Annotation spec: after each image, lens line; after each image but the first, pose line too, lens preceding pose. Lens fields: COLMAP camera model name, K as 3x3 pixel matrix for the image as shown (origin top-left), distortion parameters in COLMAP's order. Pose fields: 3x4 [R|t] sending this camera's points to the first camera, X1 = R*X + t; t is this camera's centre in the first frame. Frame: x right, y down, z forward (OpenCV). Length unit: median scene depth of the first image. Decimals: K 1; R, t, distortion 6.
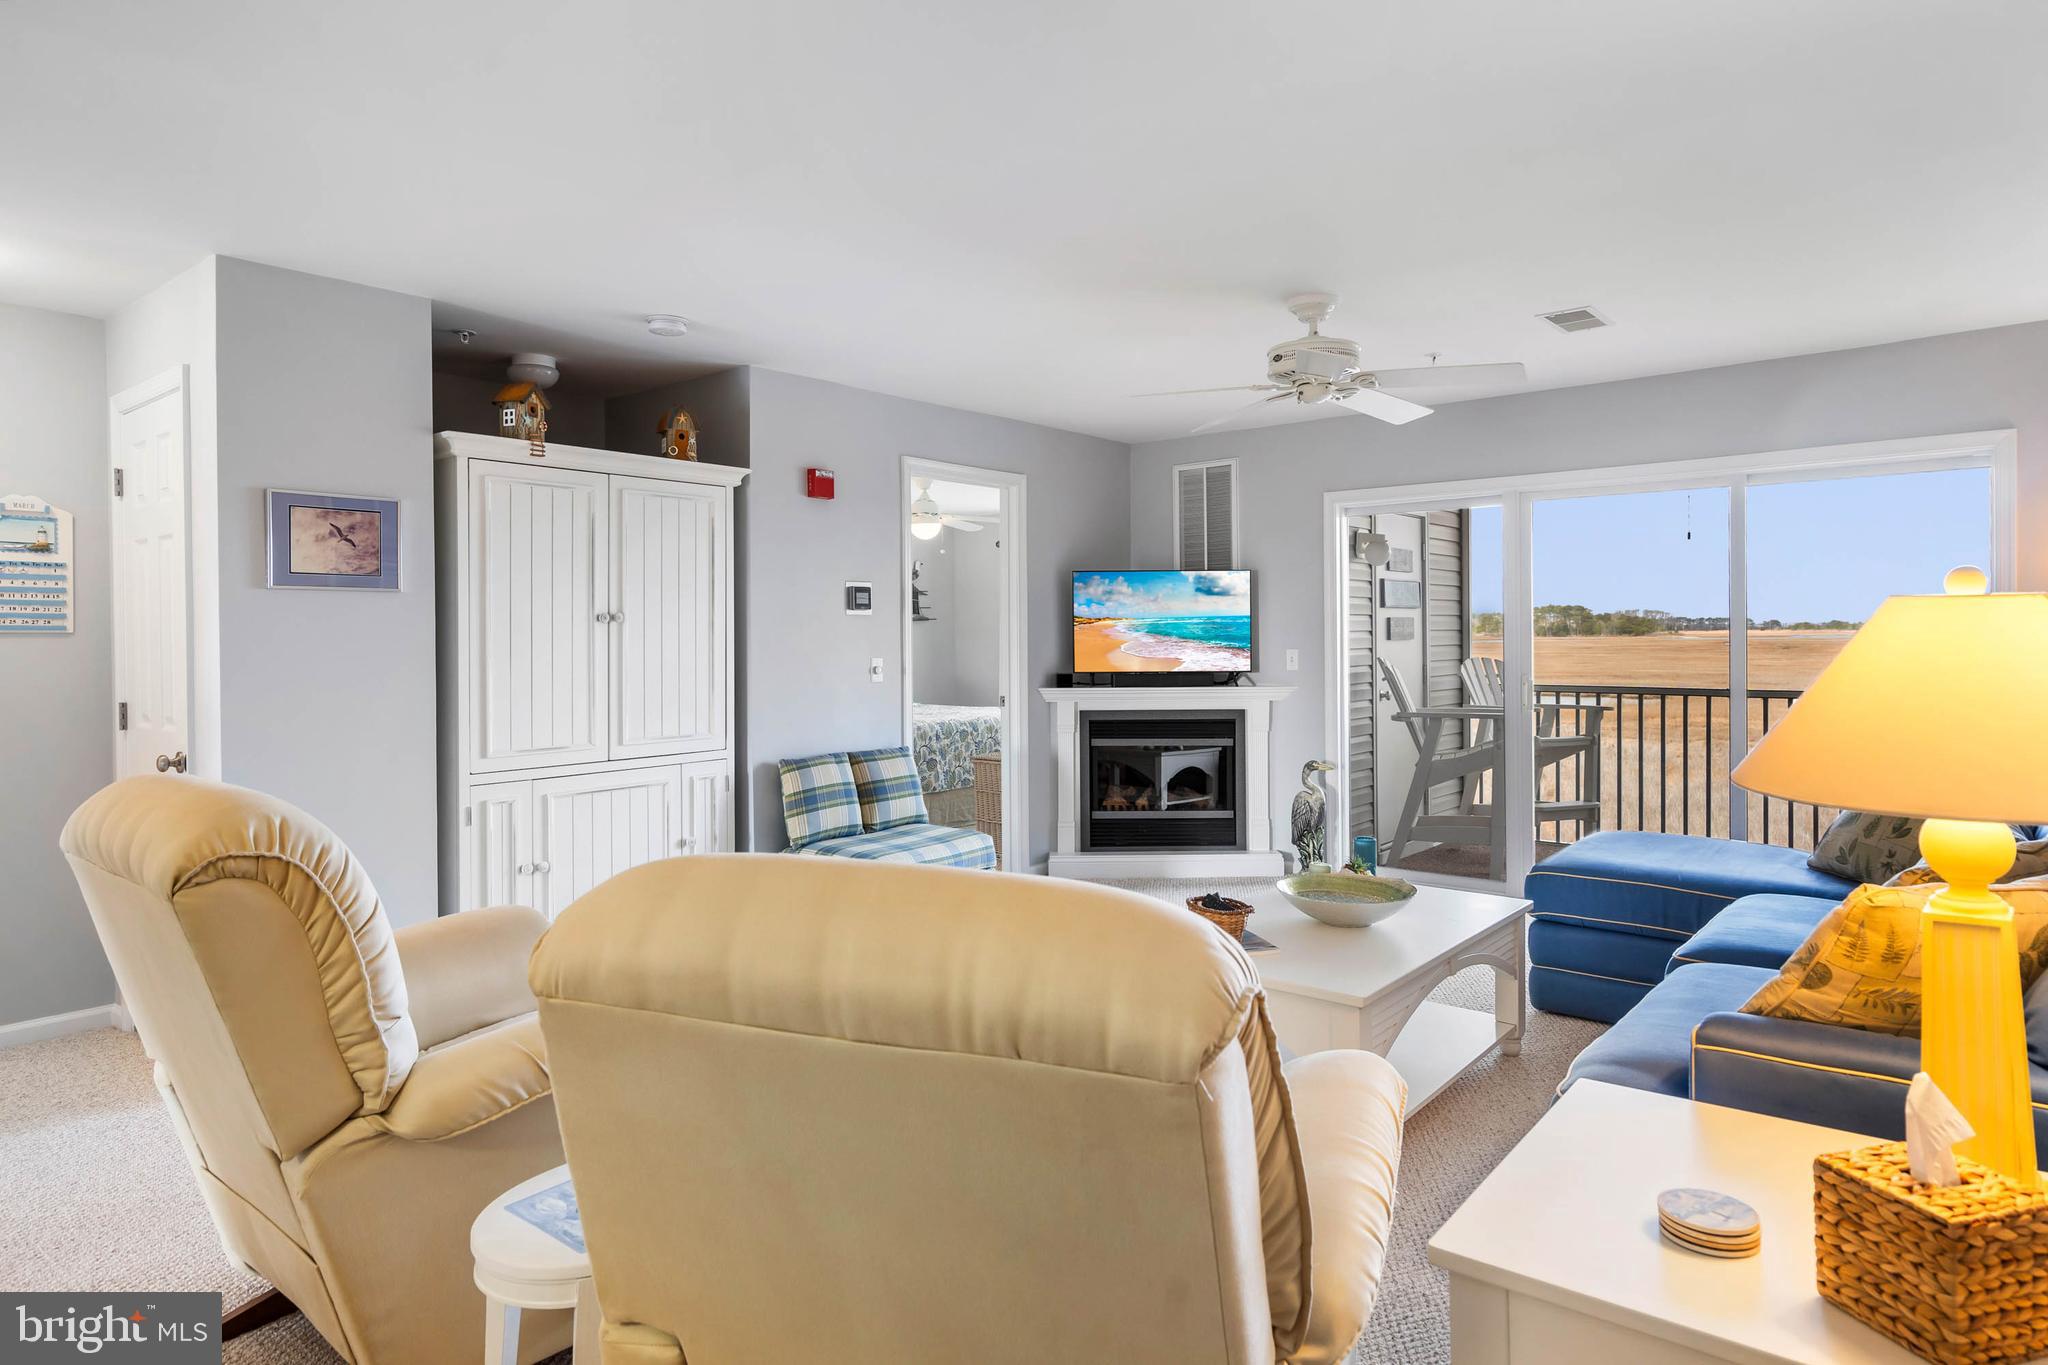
lens RADIAL K [[1176.5, 0, 1033.9], [0, 1176.5, 663.1], [0, 0, 1]] dist [0.004490, 0.005931]
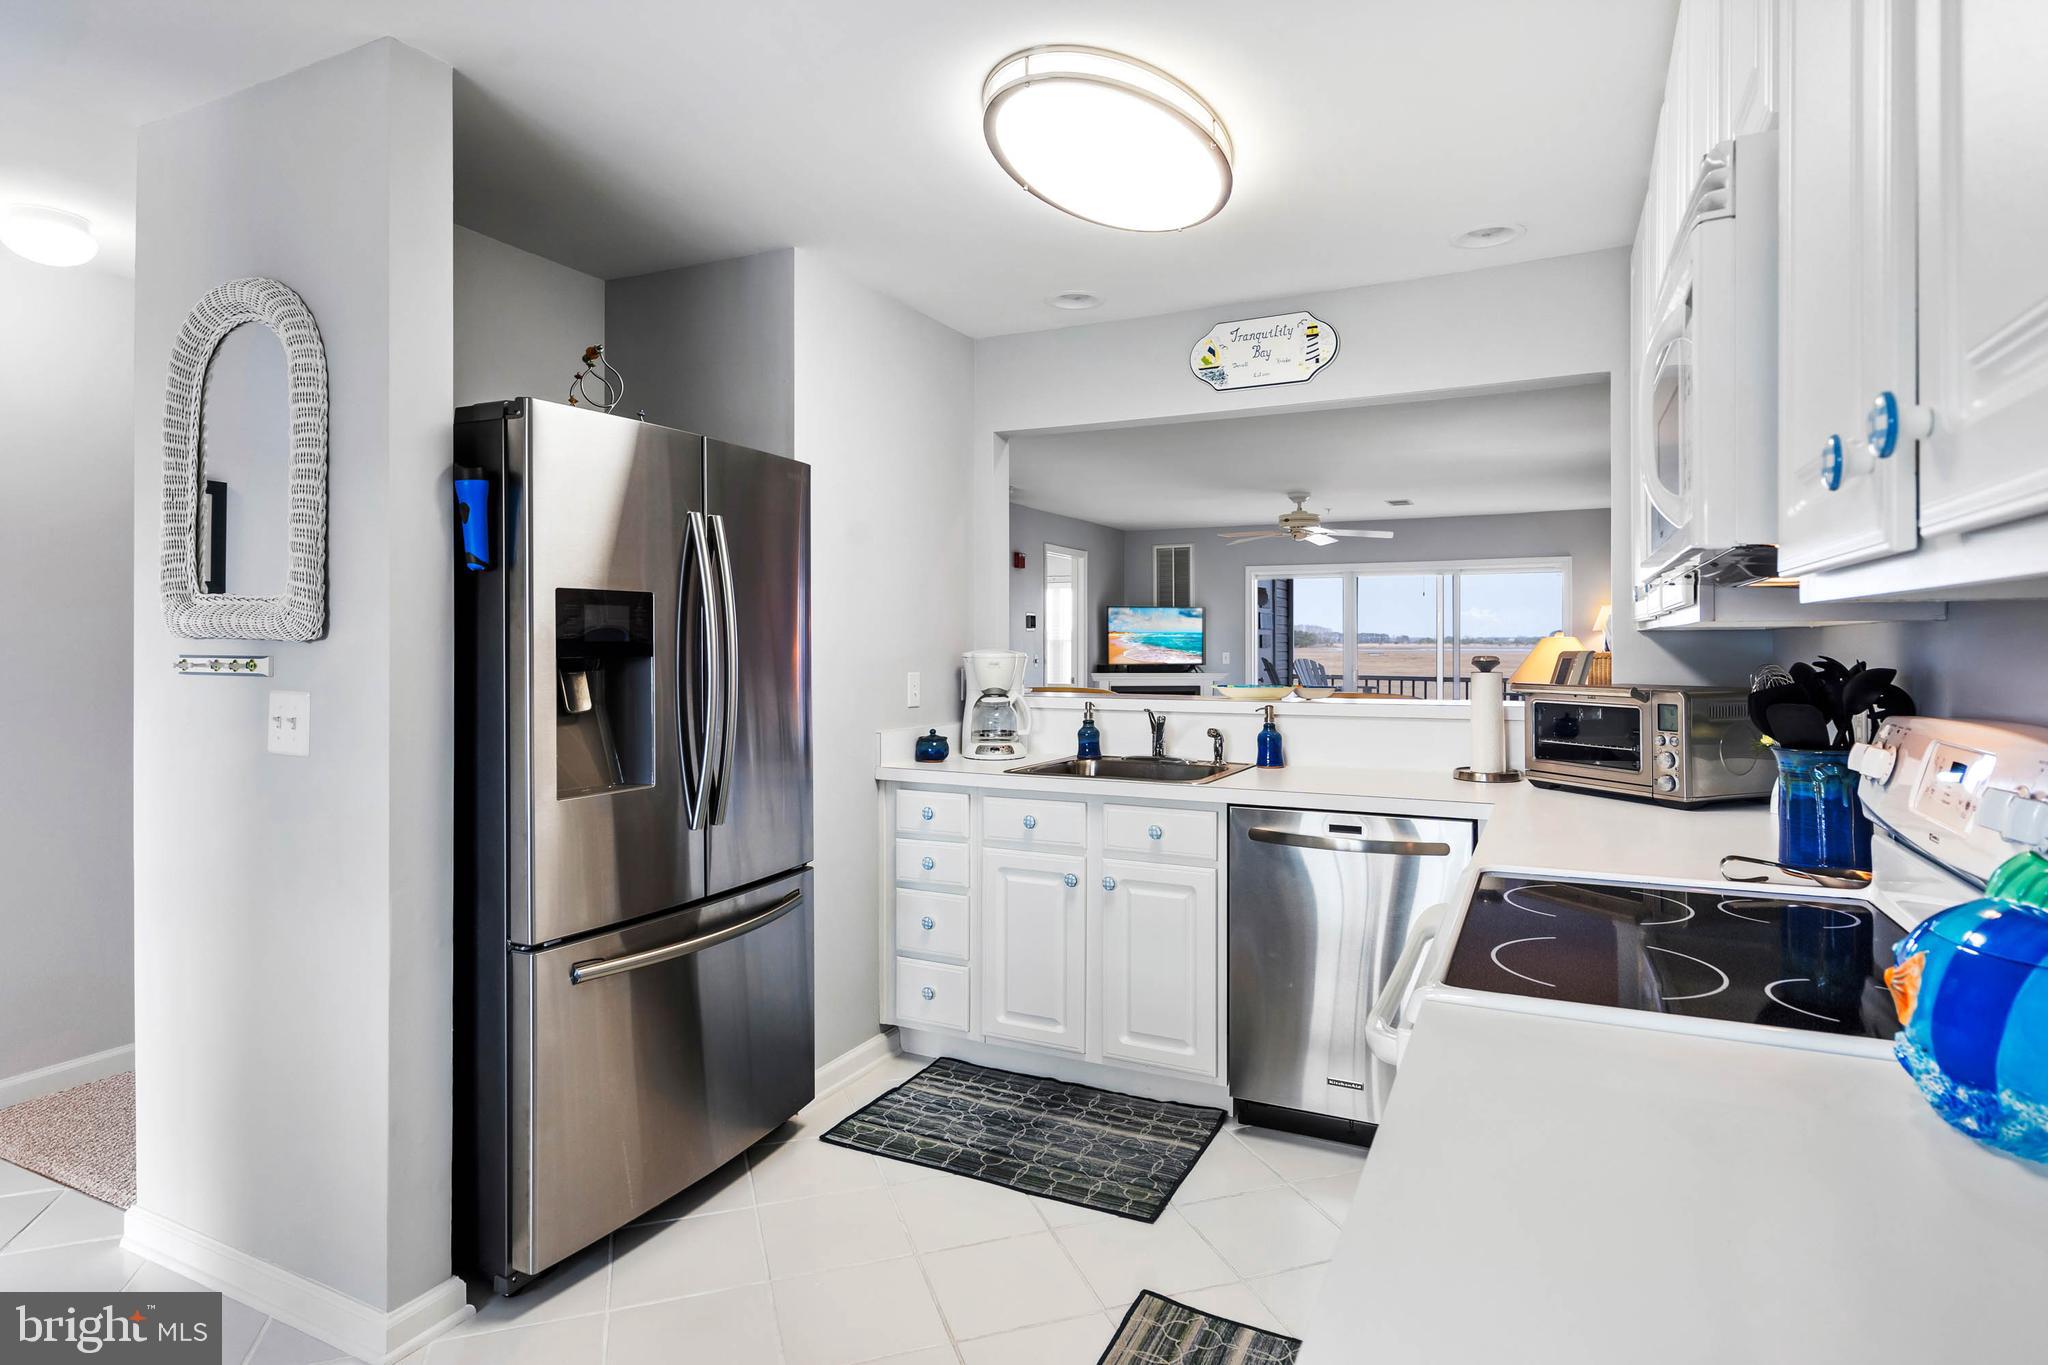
lens RADIAL K [[1086.9, 0, 1049.1], [0, 1086.9, 645.0], [0, 0, 1]] dist [-0.005269, 0.000640]
pose [[0.970853, 0.010058, 0.239466, -0.434209], [-0.004830, 0.999737, -0.022410, 0.015686], [-0.239629, 0.020600, 0.970646, -0.533222]]
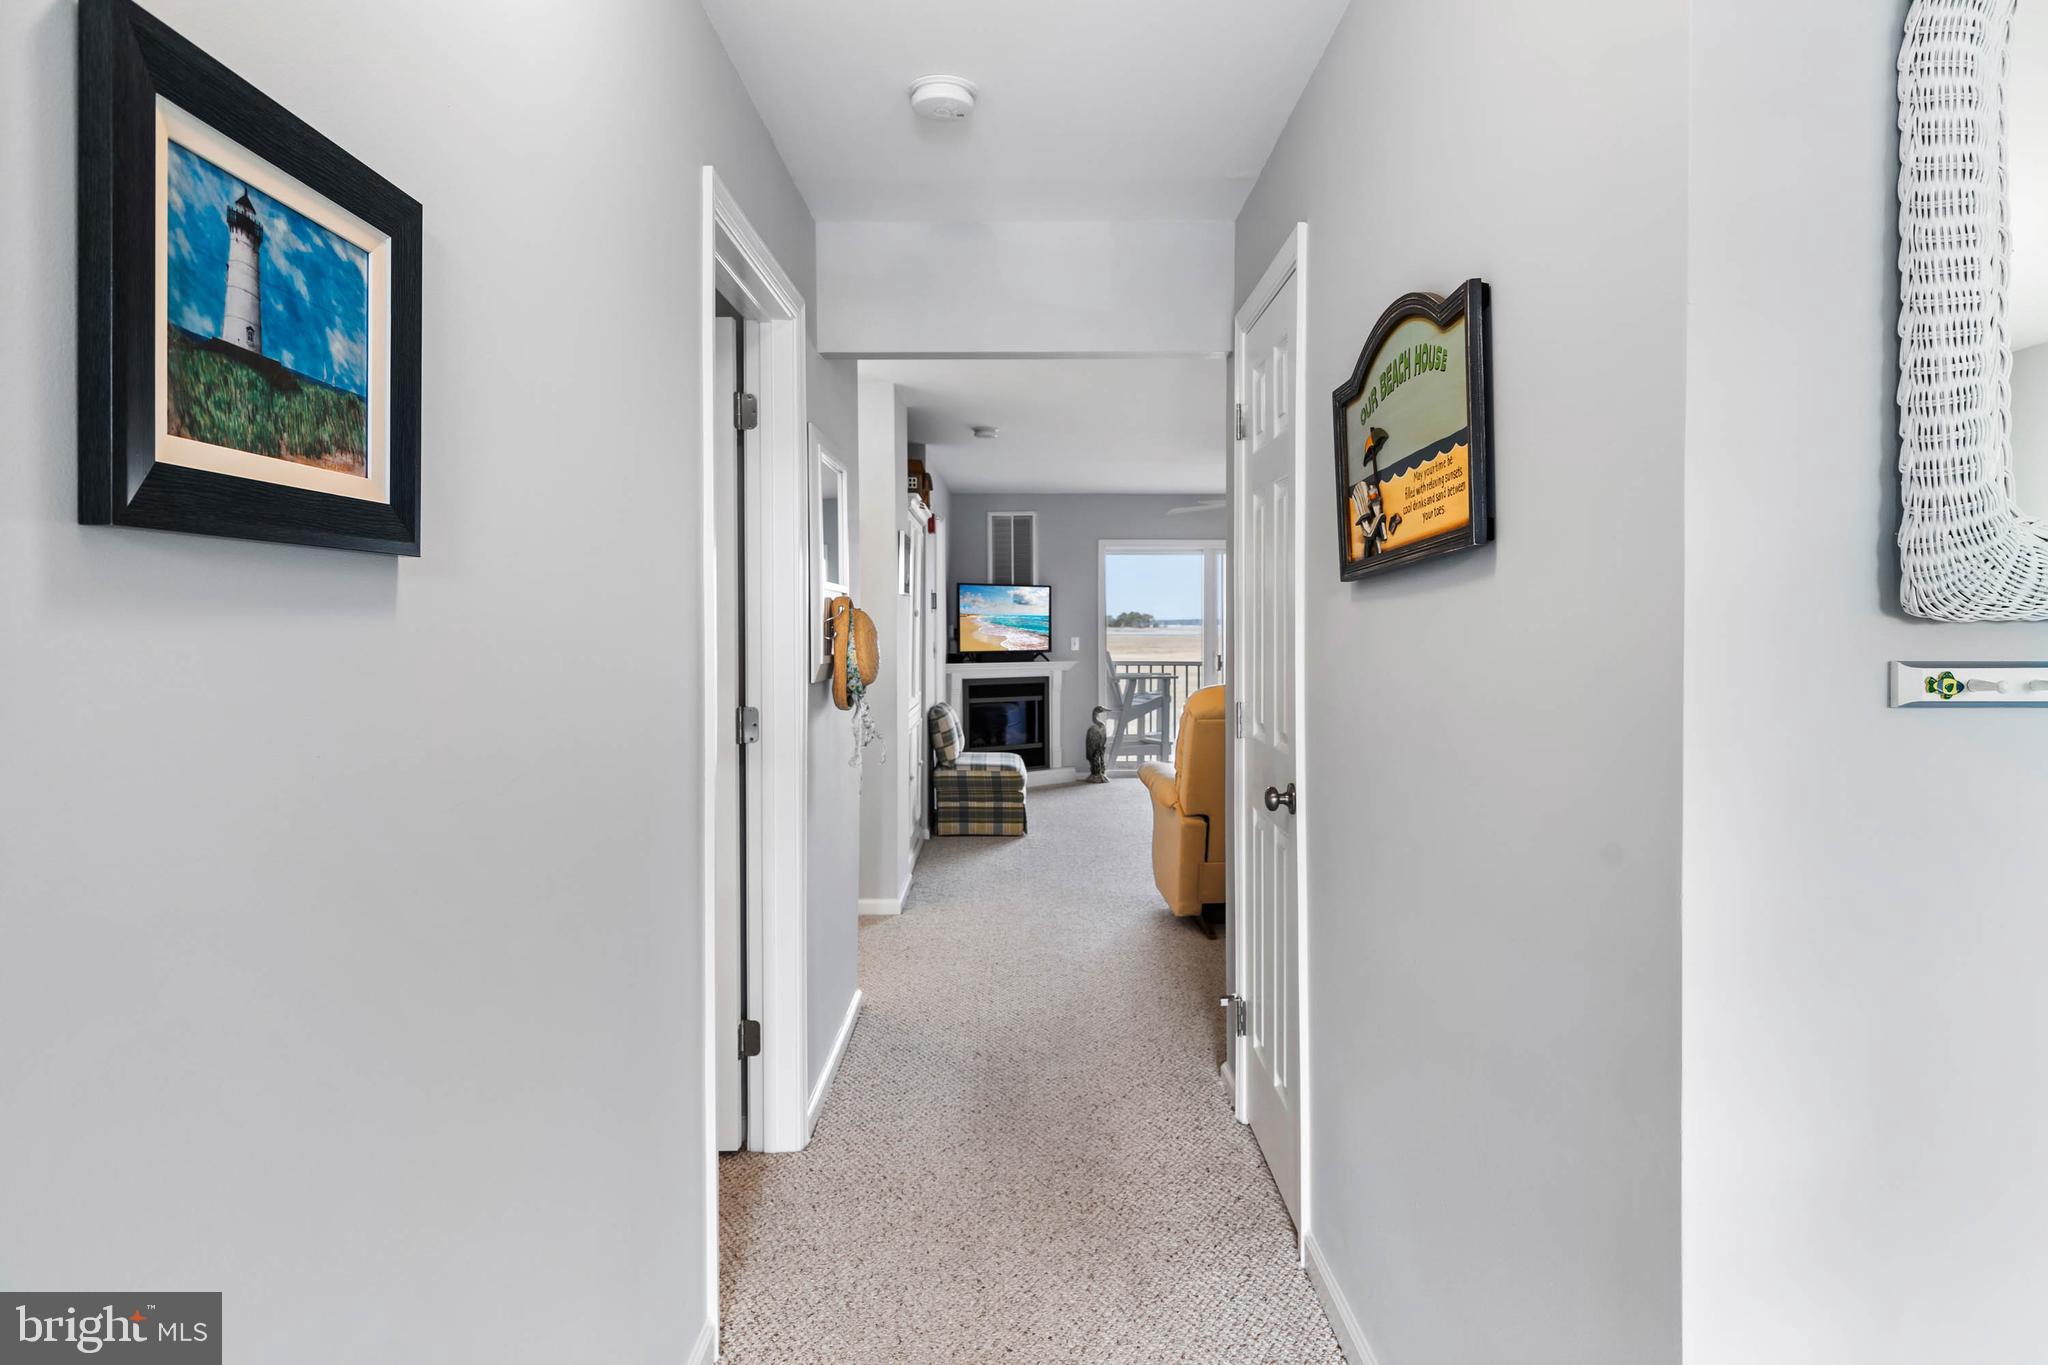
lens RADIAL K [[1179.2, 0, 1004.9], [0, 1179.2, 634.7], [0, 0, 1]] dist [0.001471, 0.000036]
pose [[0.788715, 0.001207, 0.614758, -0.816256], [0.011112, 0.999807, -0.016219, 0.009727], [-0.614659, 0.019624, 0.788549, -0.180210]]
